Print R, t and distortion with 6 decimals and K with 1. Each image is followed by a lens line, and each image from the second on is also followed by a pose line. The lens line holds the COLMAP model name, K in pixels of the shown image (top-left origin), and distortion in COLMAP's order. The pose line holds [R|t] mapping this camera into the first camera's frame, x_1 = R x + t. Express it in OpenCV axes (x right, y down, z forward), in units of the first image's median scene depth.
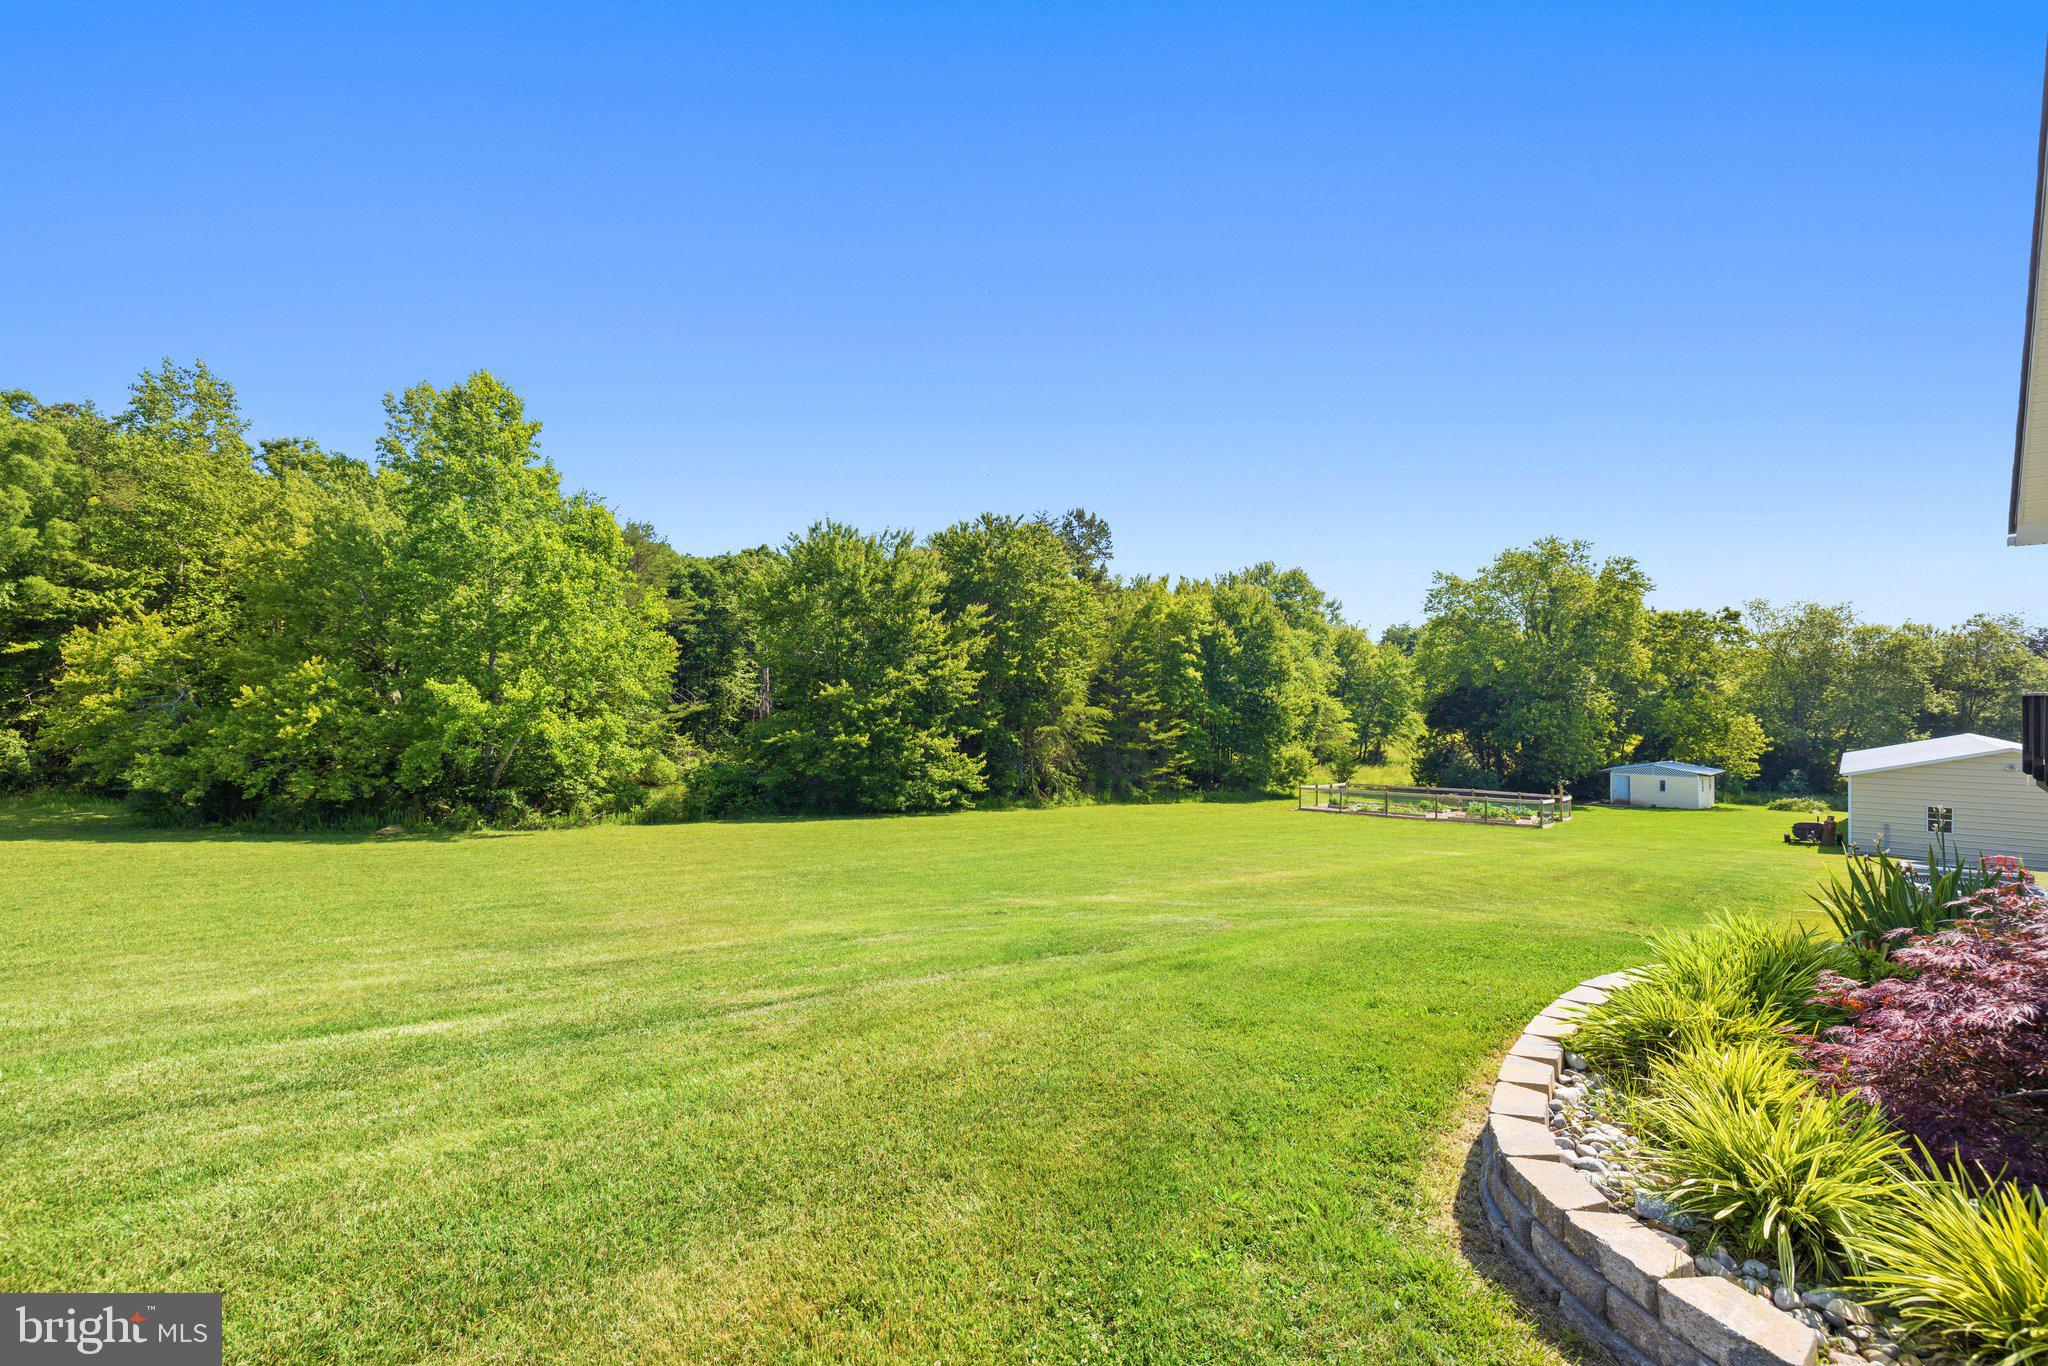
lens RADIAL K [[857.4, 0, 1017.6], [0, 857.4, 679.2], [0, 0, 1]] dist [0.003363, 0.000354]
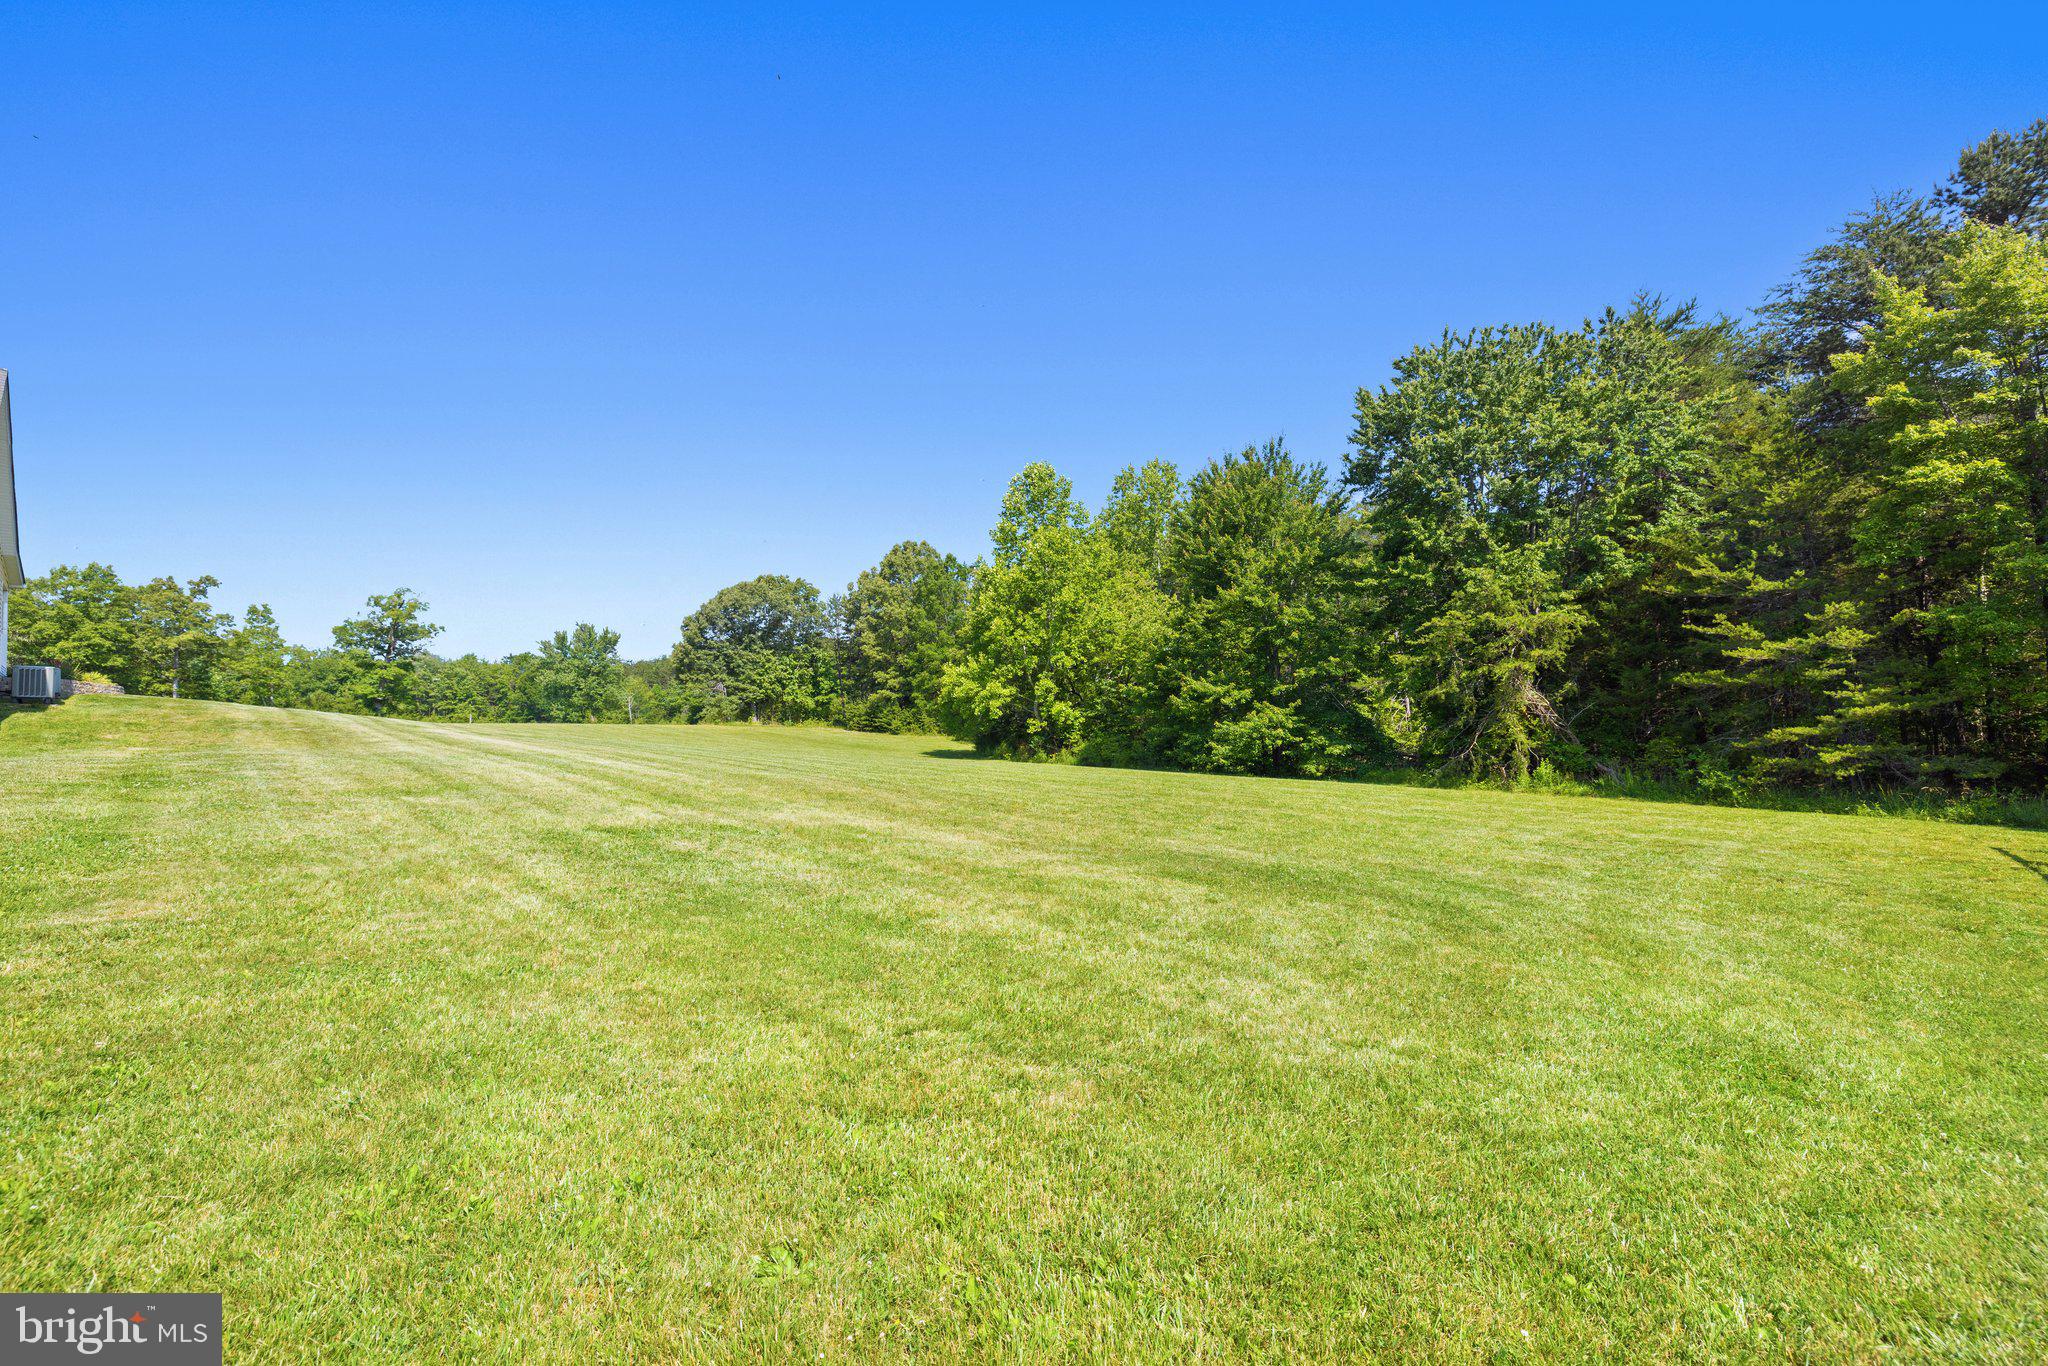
lens RADIAL K [[857.4, 0, 1006.6], [0, 857.4, 691.8], [0, 0, 1]] dist [0.003363, 0.000354]
pose [[0.013191, -0.061216, -0.998037, 0.540755], [0.054526, 0.996683, -0.060412, 0.084661], [0.998425, -0.053622, 0.016485, 0.568805]]
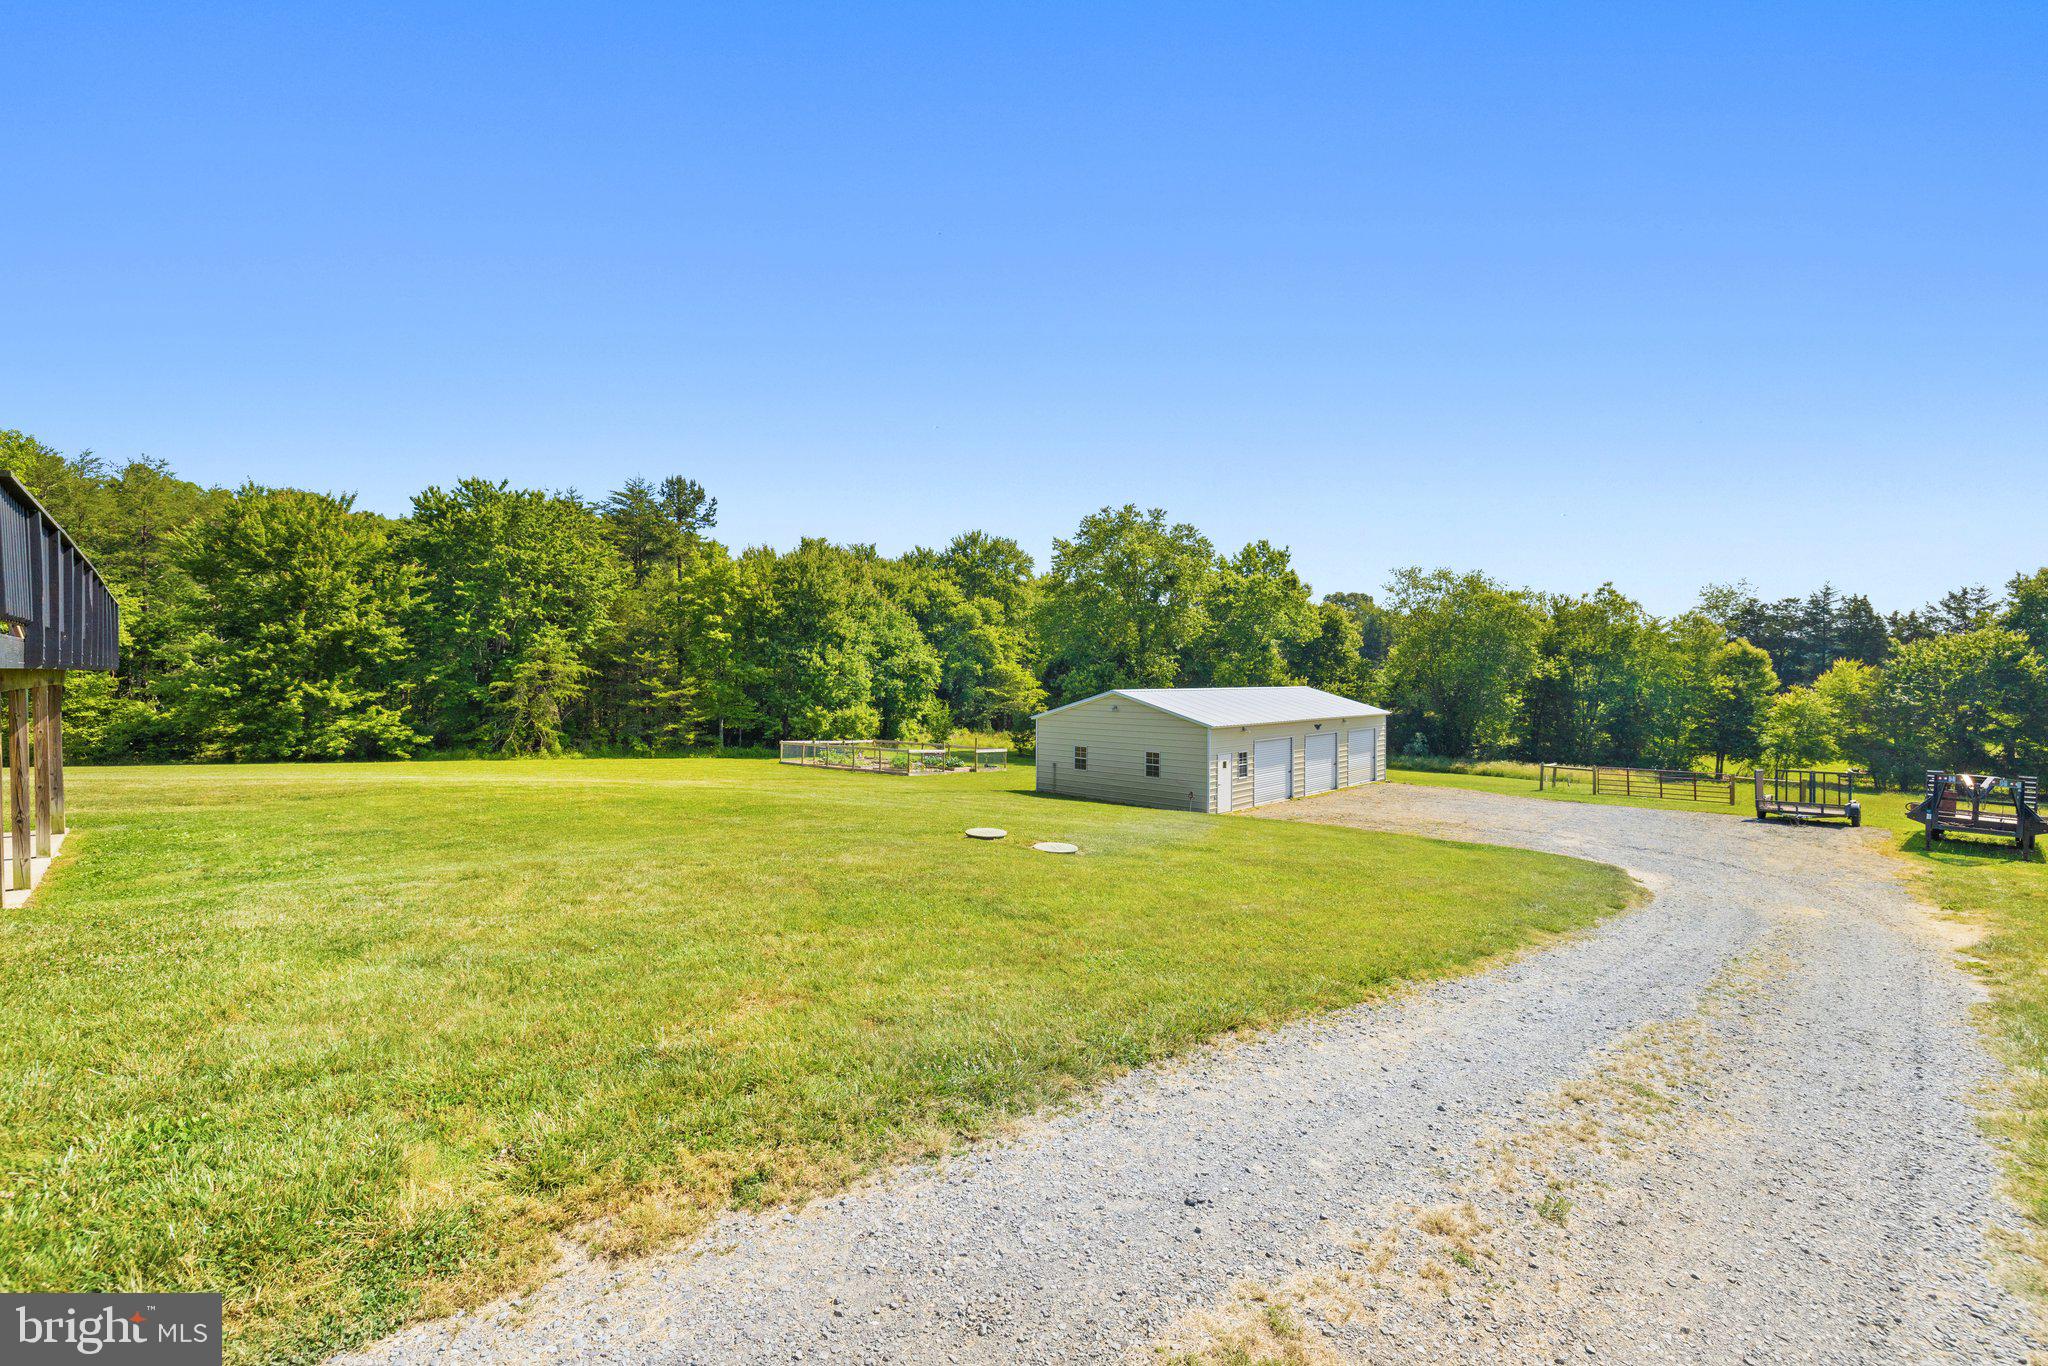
lens RADIAL K [[857.4, 0, 1009.8], [0, 857.4, 658.2], [0, 0, 1]] dist [0.003363, 0.000354]
pose [[0.999987, -0.000046, 0.005170, 0.532825], [0.000056, 0.999998, -0.001860, 0.023414], [-0.005170, 0.001860, 0.999985, -0.039666]]
